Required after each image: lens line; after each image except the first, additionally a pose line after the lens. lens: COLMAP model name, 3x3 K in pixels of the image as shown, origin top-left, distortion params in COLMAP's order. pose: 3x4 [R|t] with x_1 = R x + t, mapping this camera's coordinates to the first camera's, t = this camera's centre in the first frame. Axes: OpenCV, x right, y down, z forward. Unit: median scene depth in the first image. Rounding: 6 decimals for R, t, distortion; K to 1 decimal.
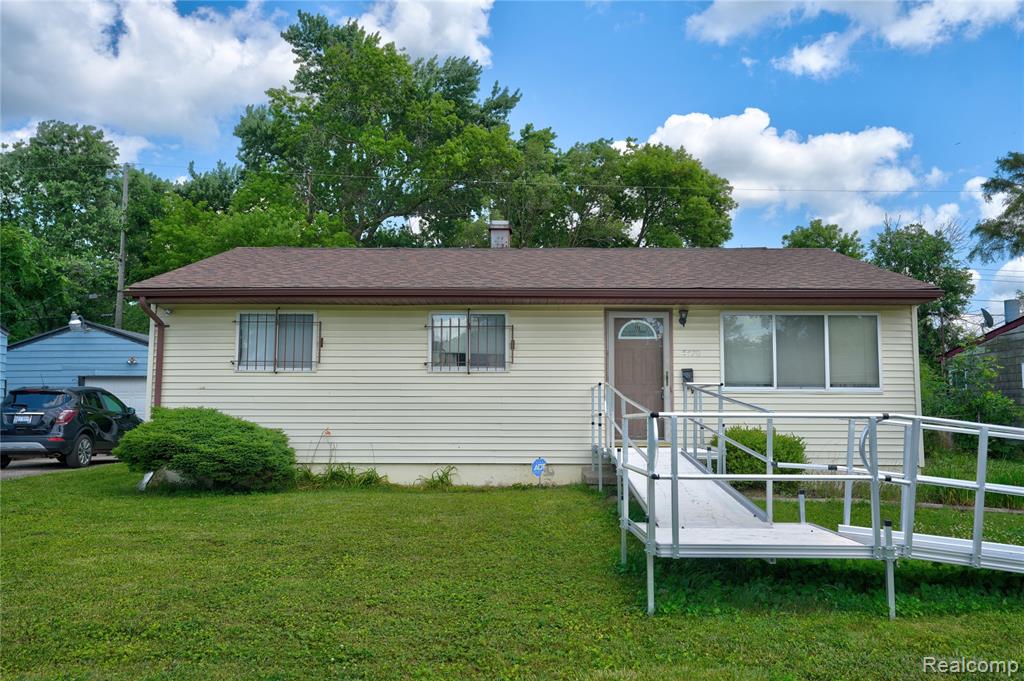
lens RADIAL K [[832.4, 0, 512.2], [0, 832.4, 334.0], [0, 0, 1]] dist [0.000774, 0.008187]
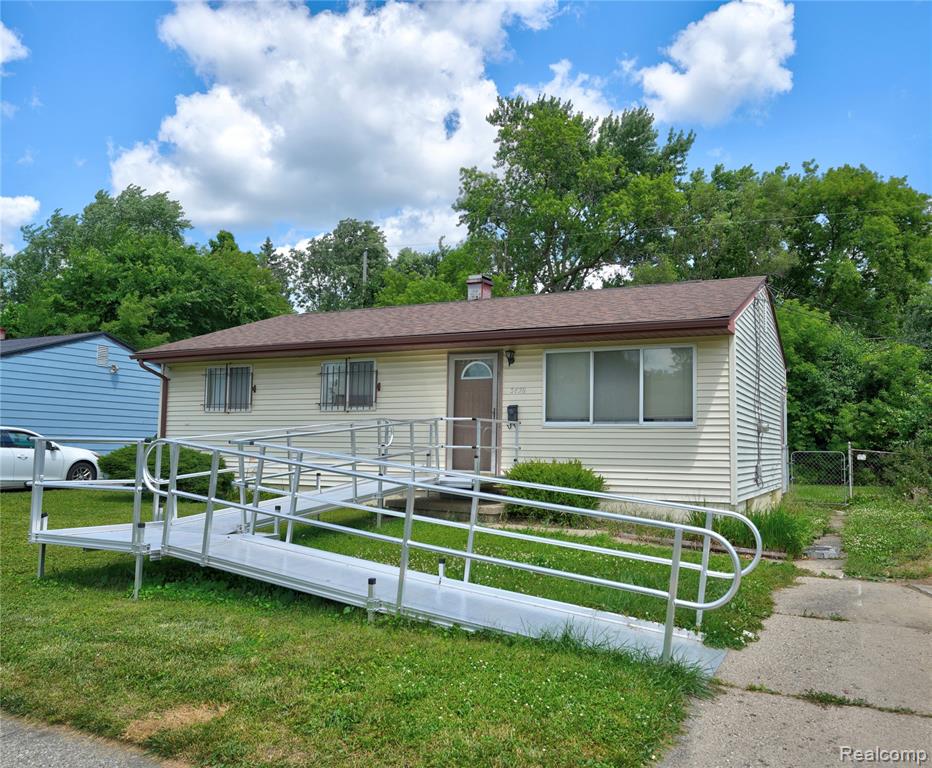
lens RADIAL K [[768.9, 0, 466.0], [0, 768.9, 384.0], [0, 0, 1]] dist [0.048950, -0.000381]
pose [[0.892391, -0.026347, -0.450493, 0.598163], [0.030843, 0.999521, 0.002642, 0.010017], [0.450207, -0.016252, 0.892776, 0.090959]]
